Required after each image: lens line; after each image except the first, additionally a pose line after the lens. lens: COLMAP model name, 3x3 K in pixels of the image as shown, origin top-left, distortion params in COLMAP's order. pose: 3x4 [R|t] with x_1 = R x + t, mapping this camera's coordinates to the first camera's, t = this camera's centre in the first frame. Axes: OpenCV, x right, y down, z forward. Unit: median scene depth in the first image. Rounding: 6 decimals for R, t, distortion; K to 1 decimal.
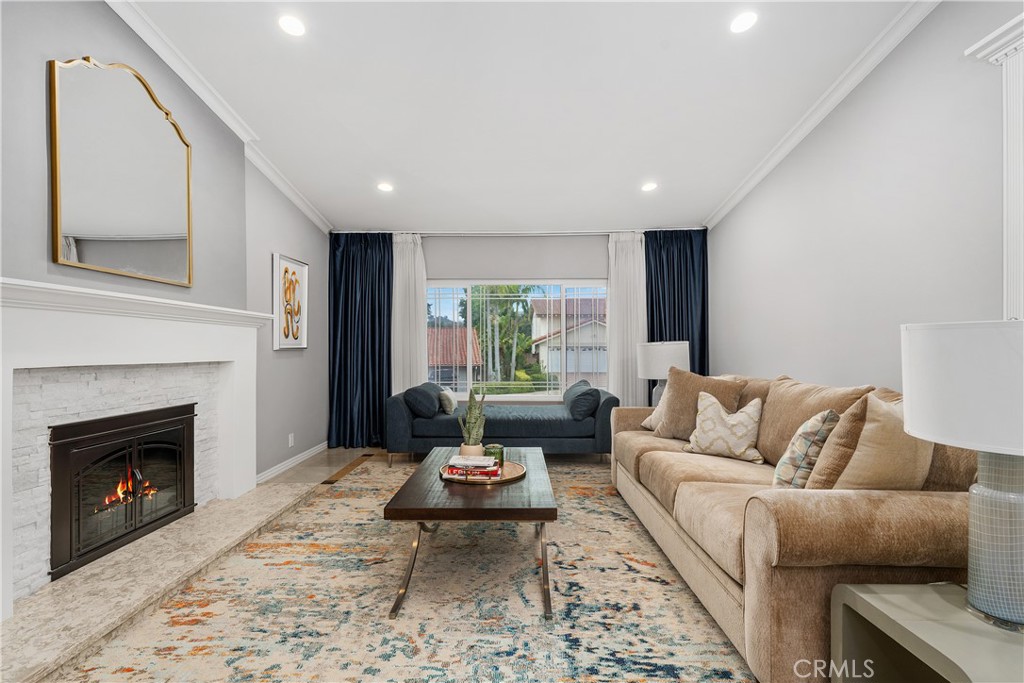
lens RADIAL K [[473.3, 0, 510.4], [0, 473.3, 350.6], [0, 0, 1]] dist [-0.001957, 0.001768]
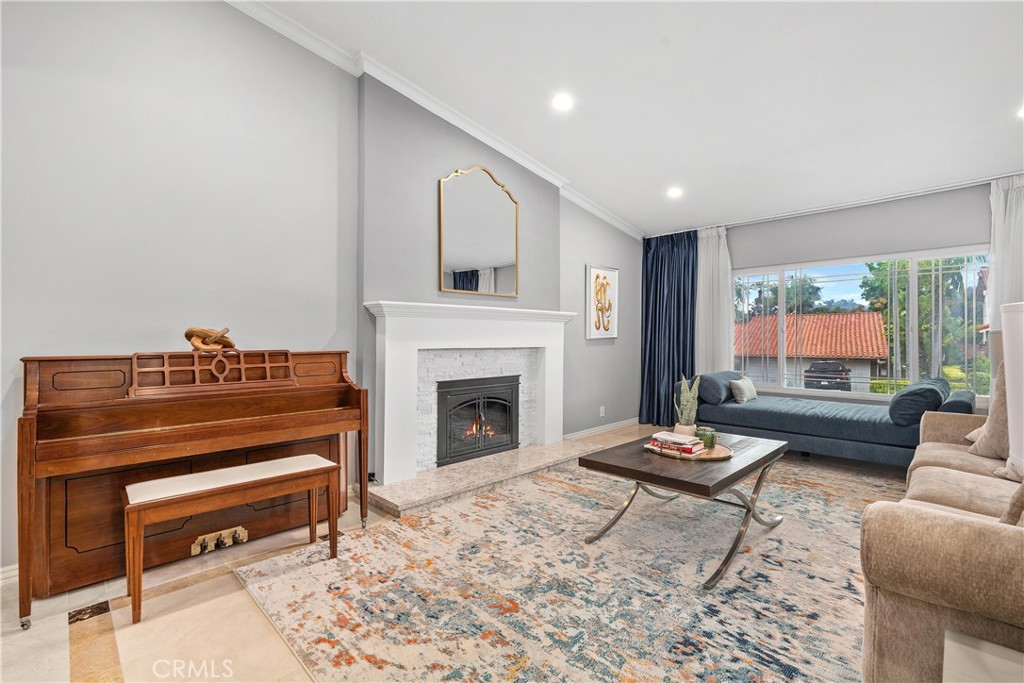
lens RADIAL K [[473.3, 0, 537.9], [0, 473.3, 336.4], [0, 0, 1]] dist [-0.001957, 0.001768]
pose [[0.725674, -0.004566, -0.688024, 0.464535], [-0.000782, 0.999972, -0.007462, 0.000603], [0.688039, 0.005953, 0.725650, -0.043301]]
